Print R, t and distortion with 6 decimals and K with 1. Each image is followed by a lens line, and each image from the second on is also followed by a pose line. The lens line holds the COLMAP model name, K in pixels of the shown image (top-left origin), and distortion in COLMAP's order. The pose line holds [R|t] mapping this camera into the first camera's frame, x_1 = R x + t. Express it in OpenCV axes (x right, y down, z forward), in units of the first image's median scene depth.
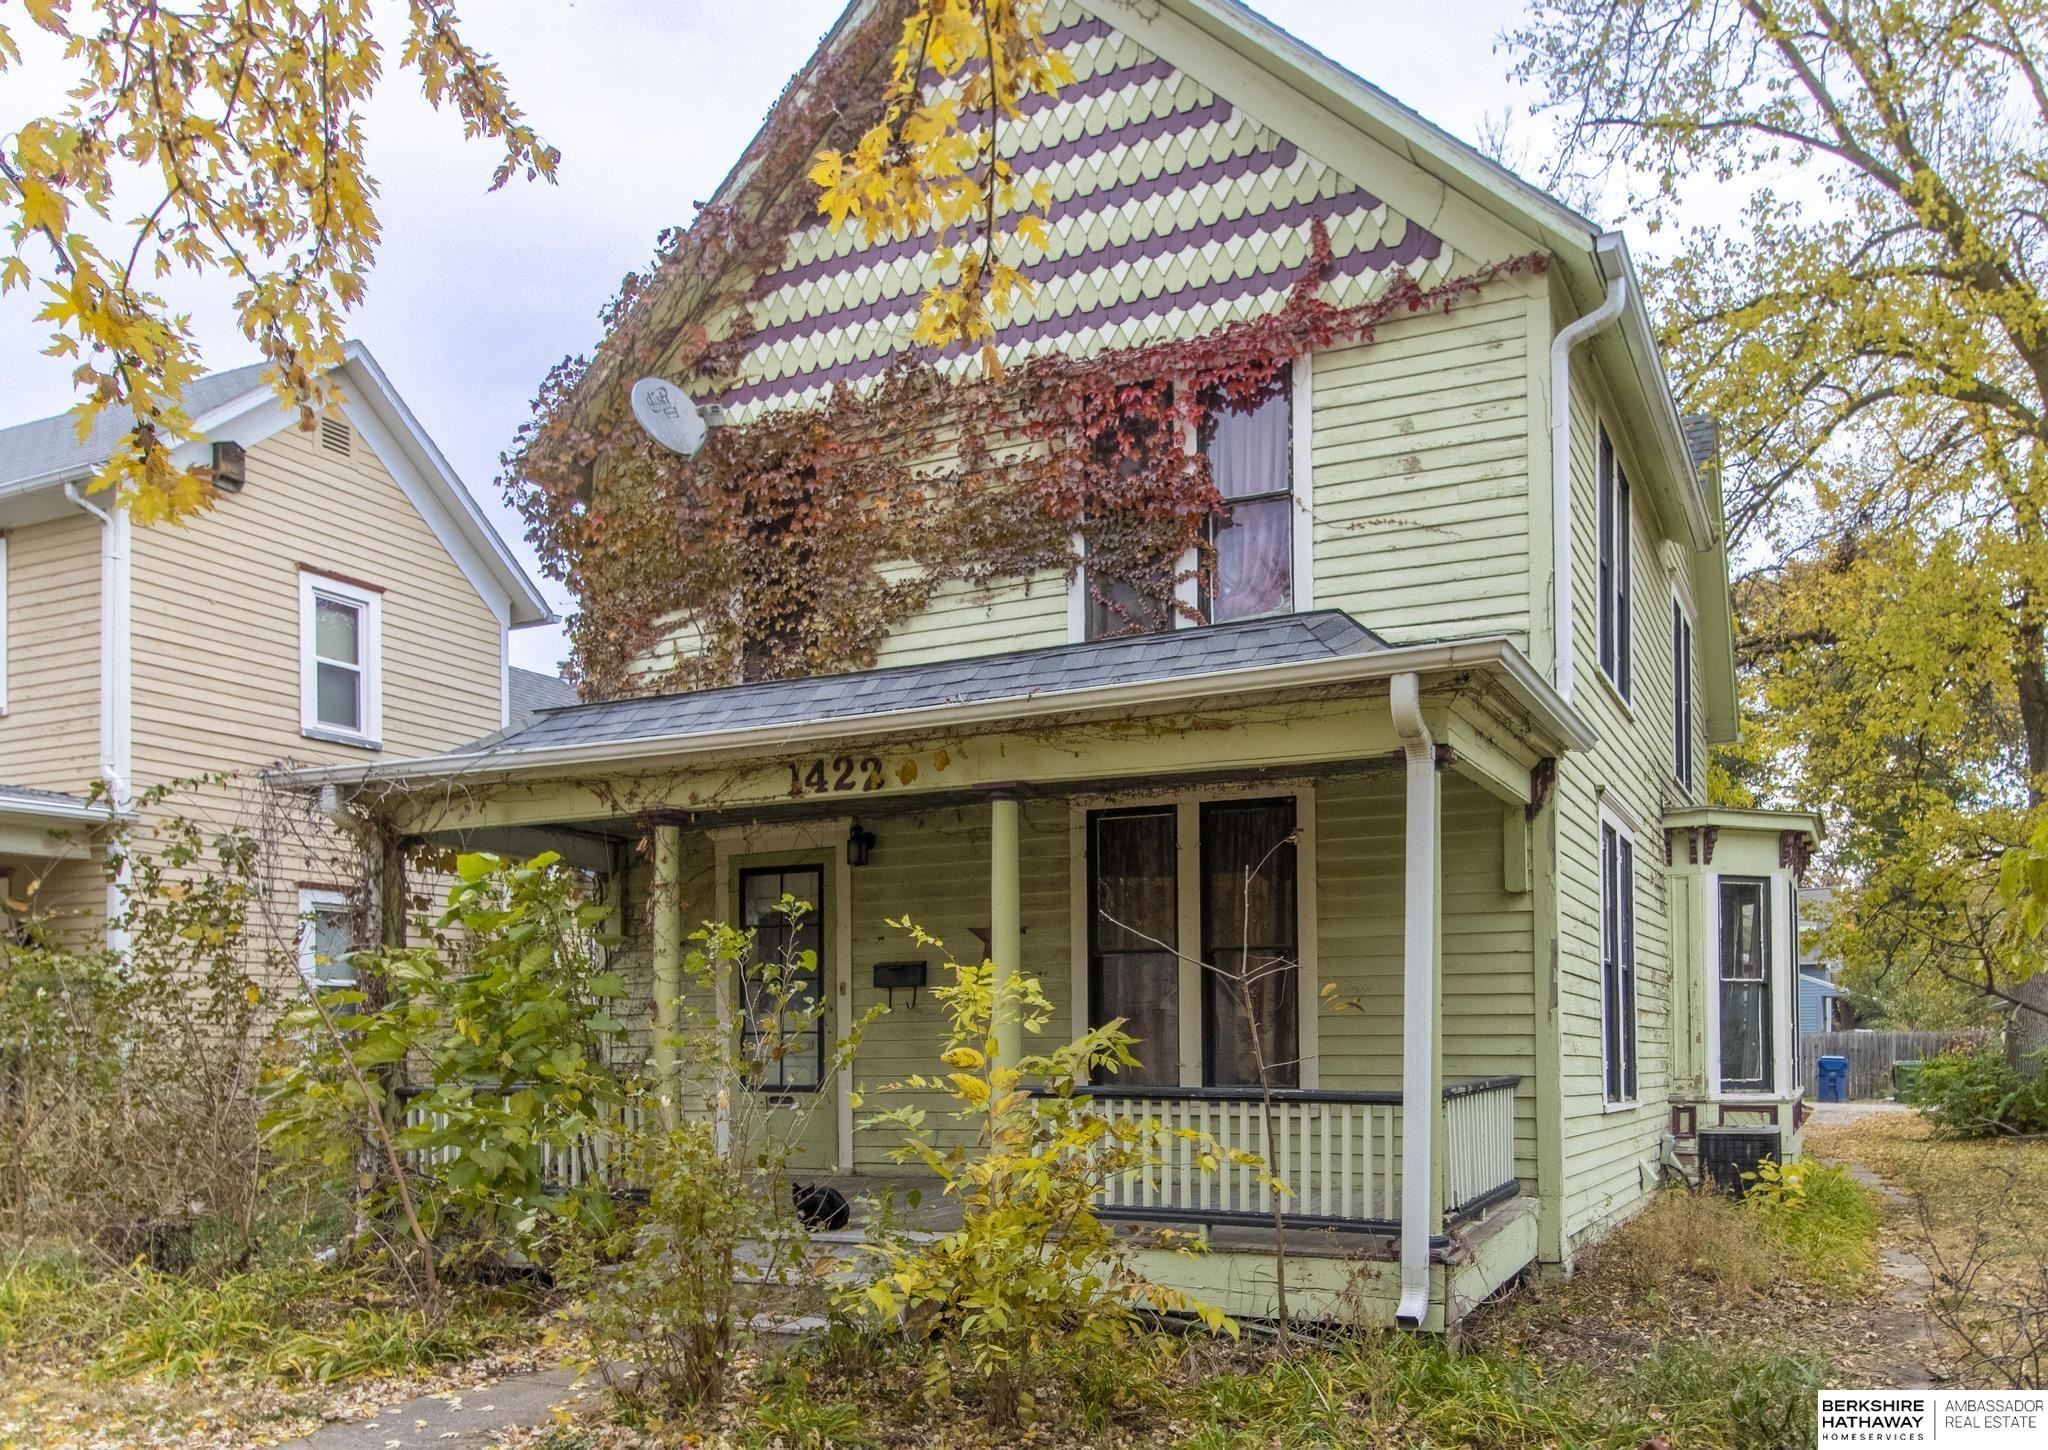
lens RADIAL K [[1712.4, 0, 1211.7], [0, 1712.4, 919.6], [0, 0, 1]] dist [-0.008088, -0.003090]
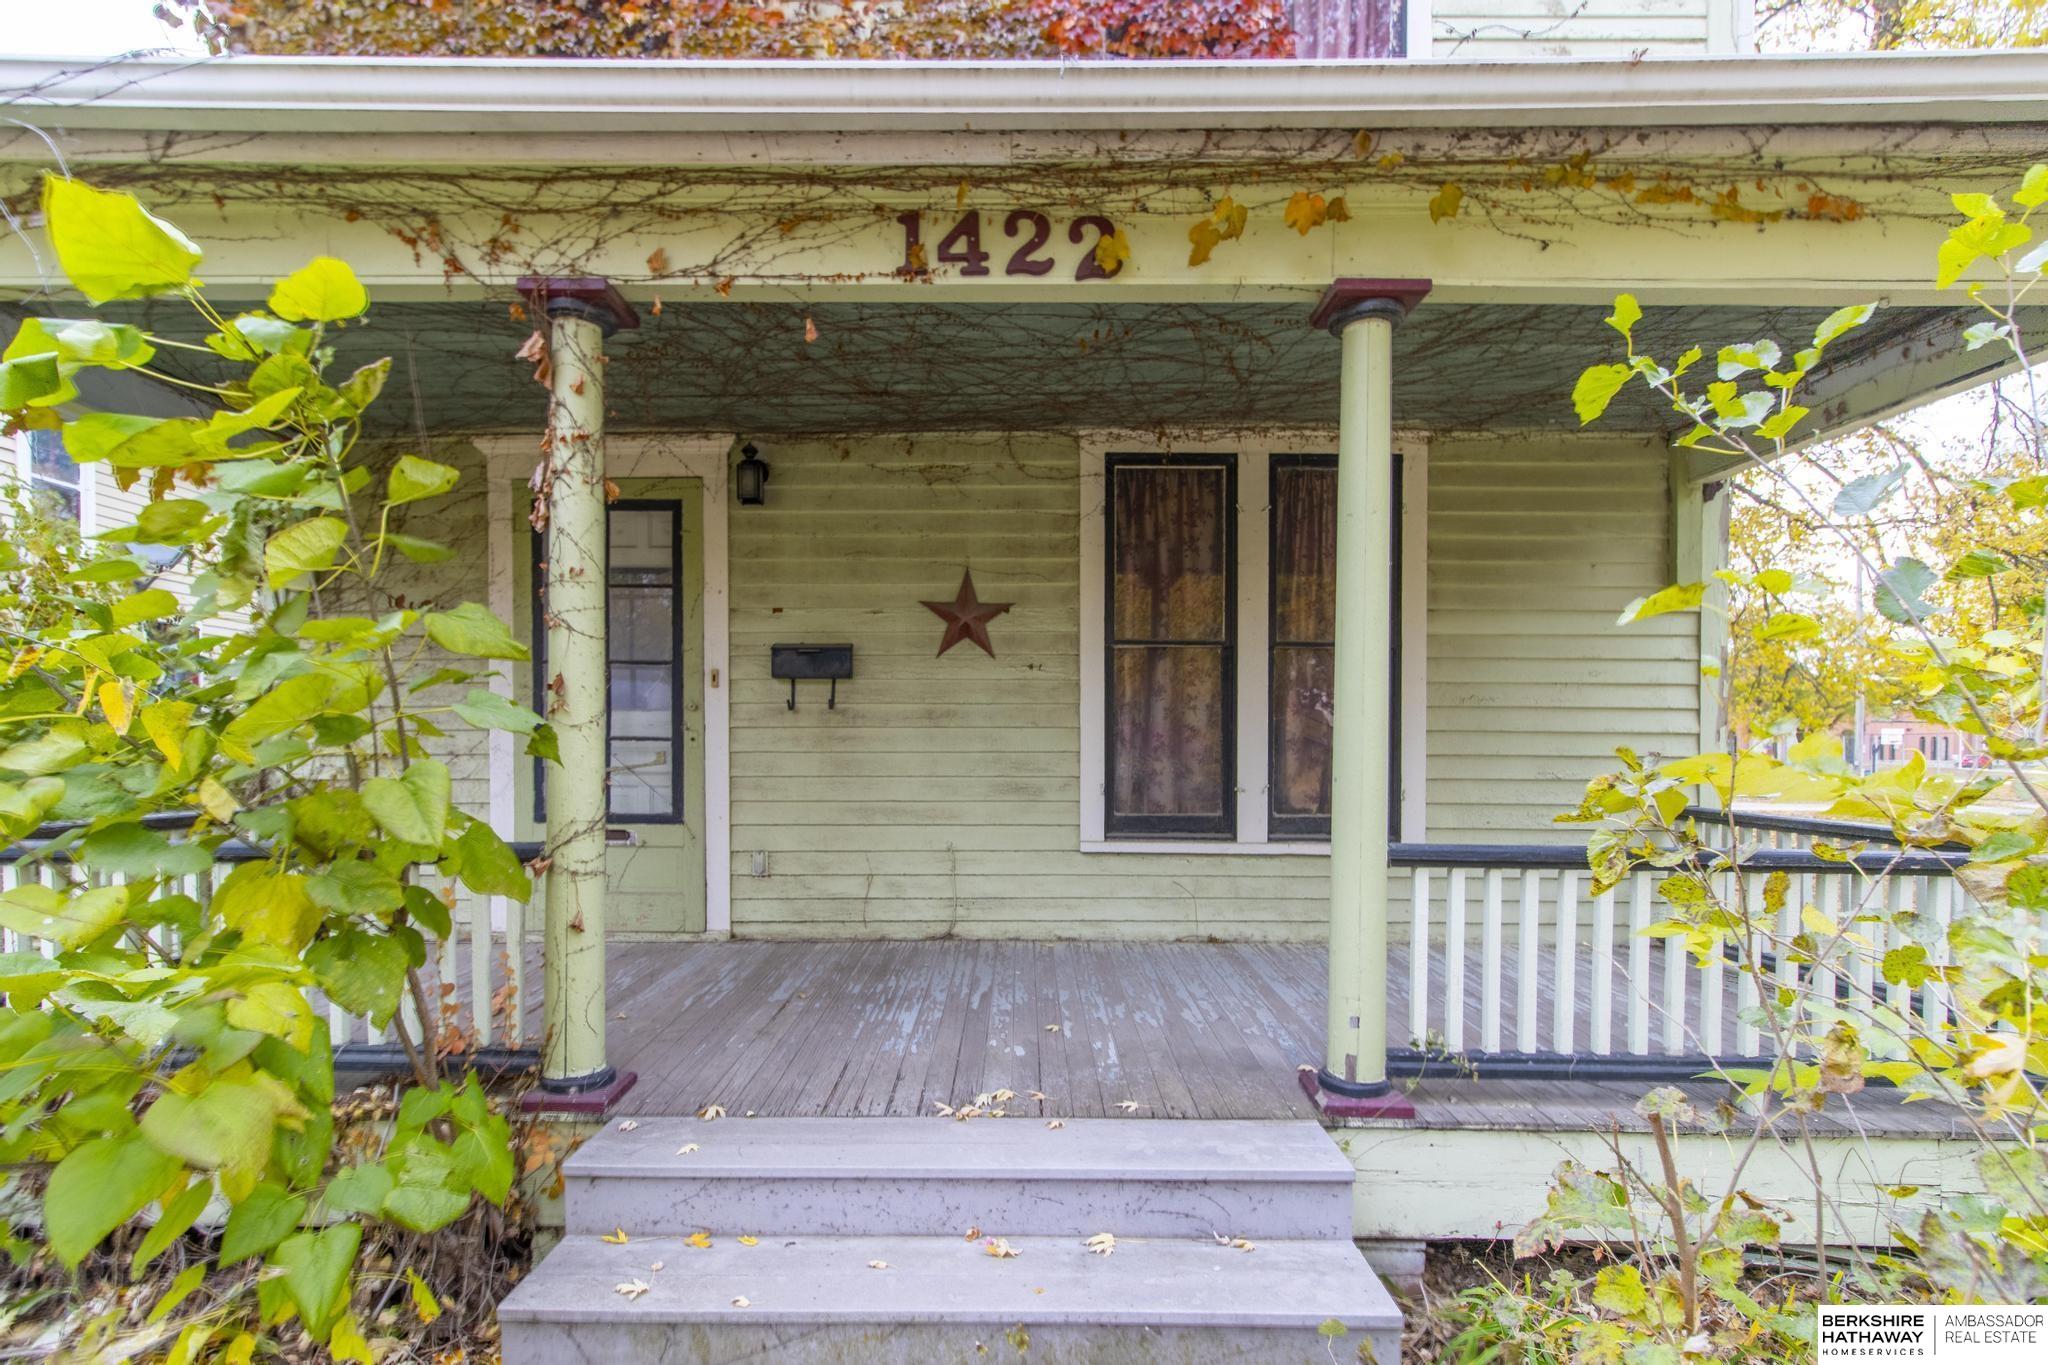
lens RADIAL K [[1022.2, 0, 1039.7], [0, 1022.2, 734.7], [0, 0, 1]] dist [0.003182, 0.000372]
pose [[0.914627, 0.018916, 0.403857, -0.275474], [-0.041620, 0.998003, 0.047511, 0.039518], [-0.402151, -0.060264, 0.913588, 0.585415]]
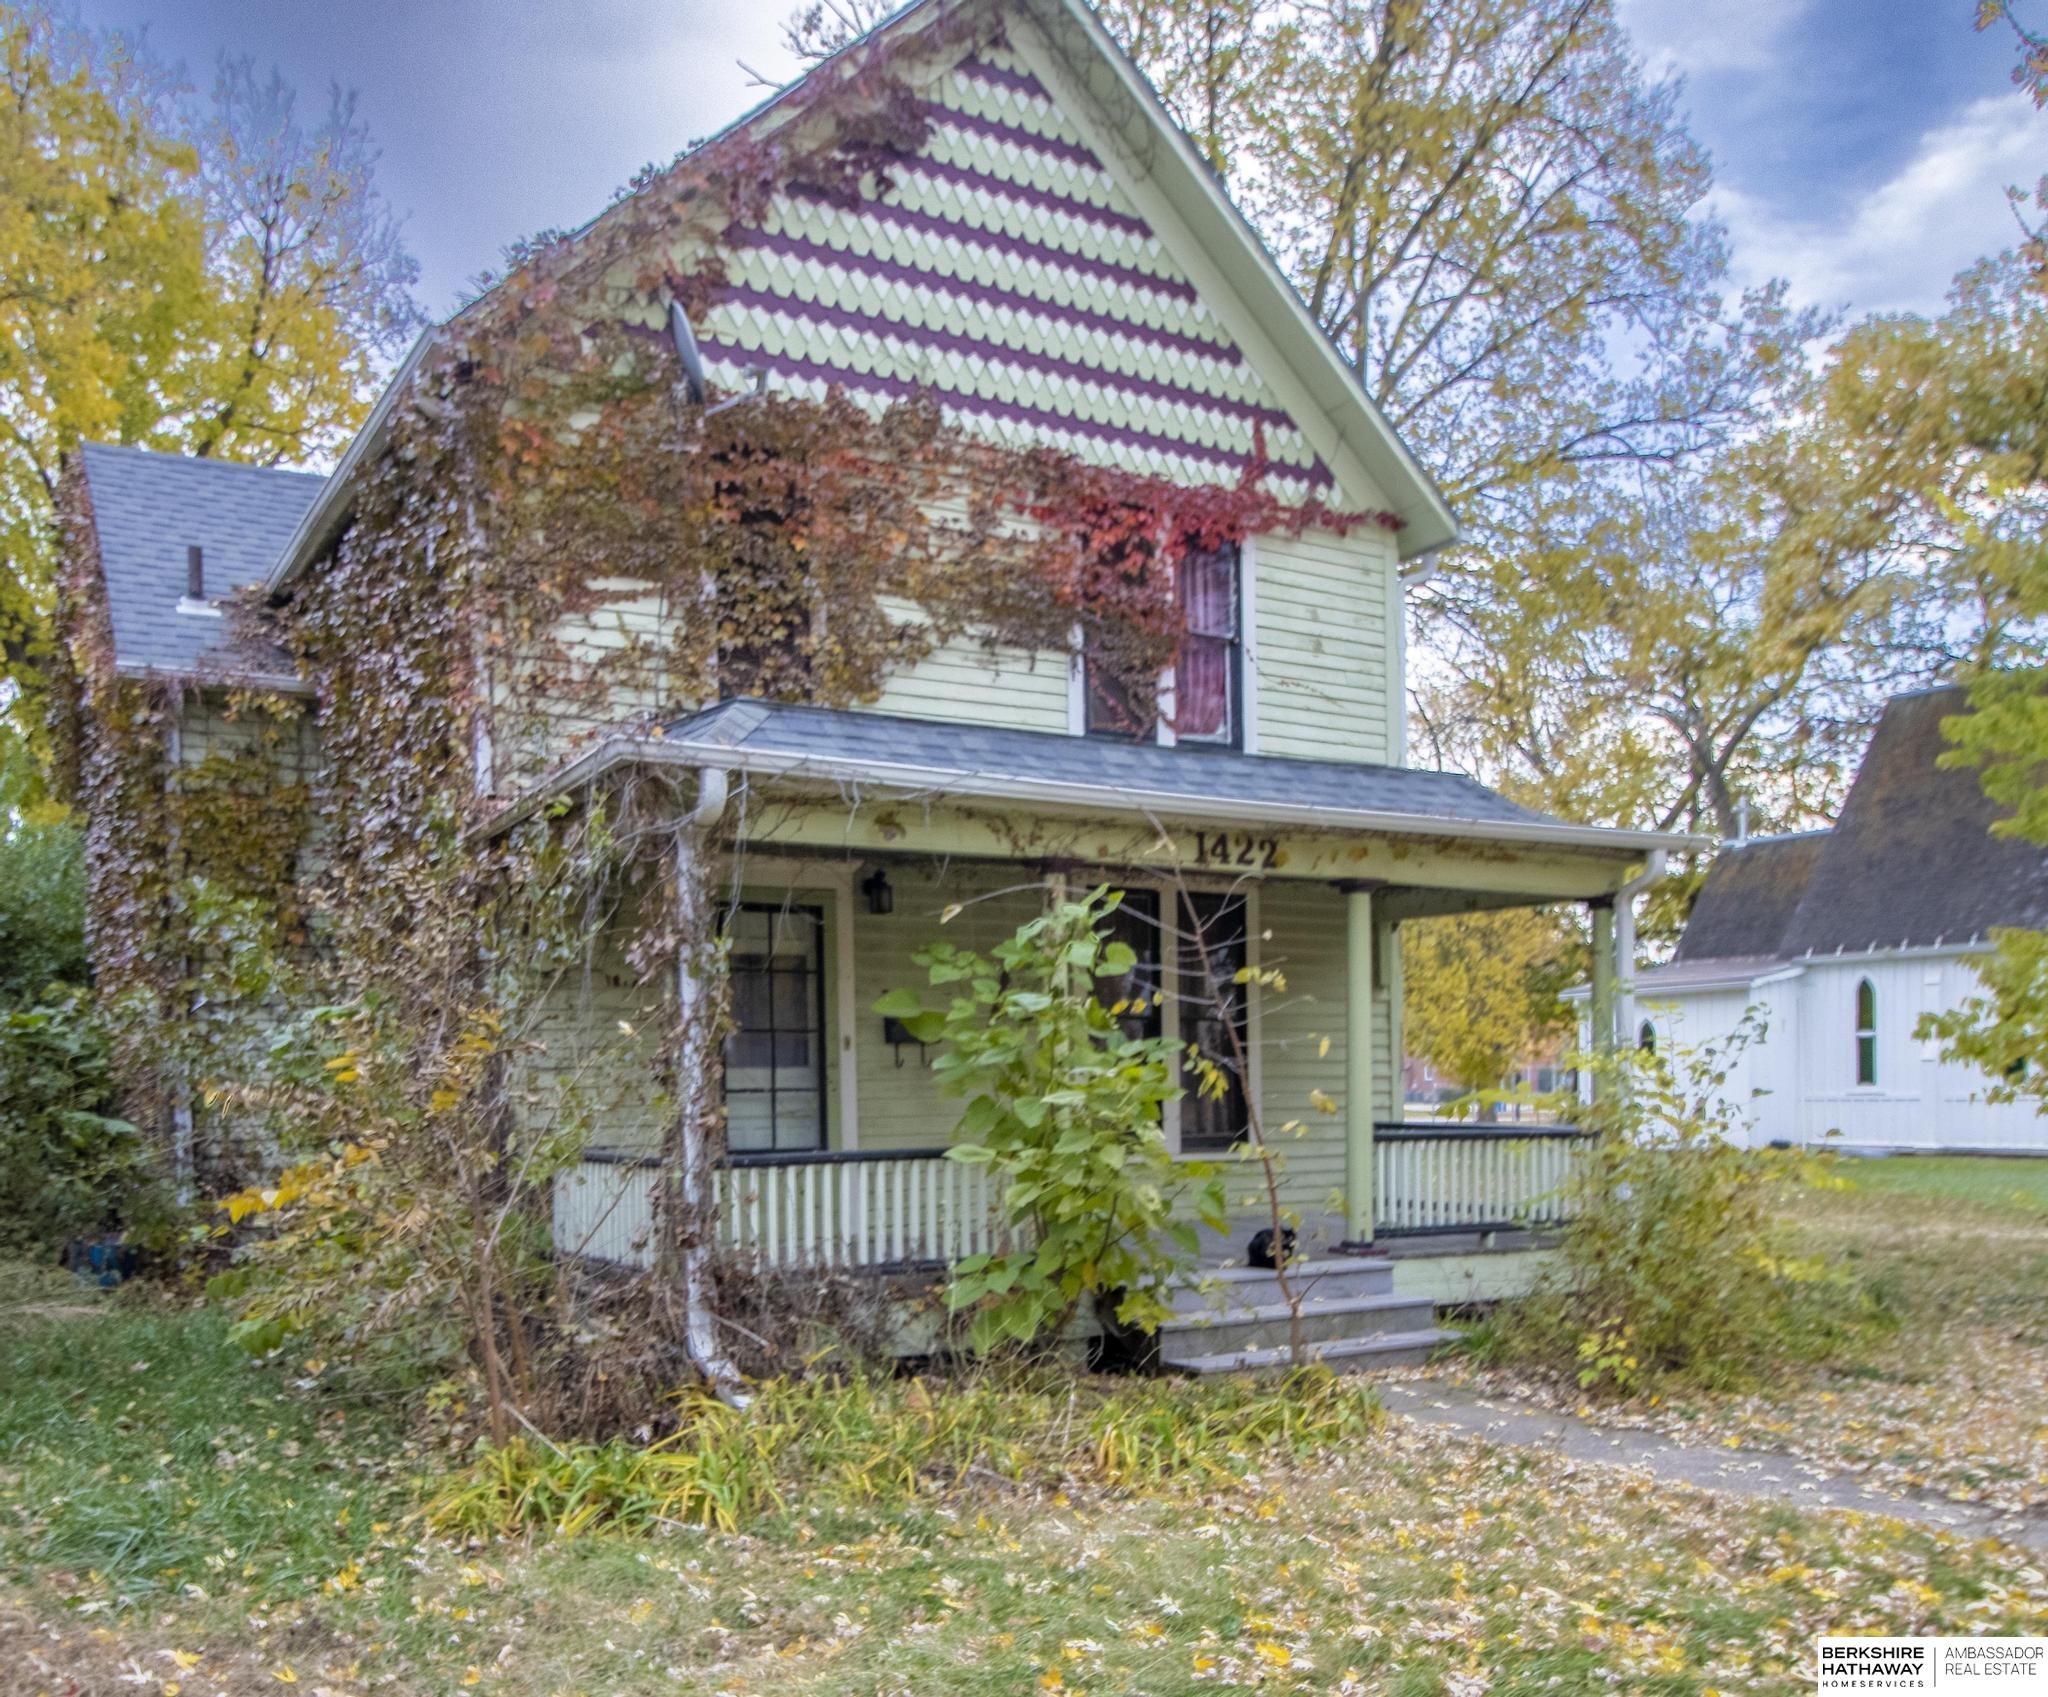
lens RADIAL K [[1819.7, 0, 1017.5], [0, 1819.7, 980.1], [0, 0, 1]] dist [0.005435, -0.008430]
pose [[0.553499, 0.053361, 0.831138, -1.034367], [-0.050116, 0.998271, -0.030717, 0.033136], [-0.831340, -0.024652, 0.555216, 0.393123]]
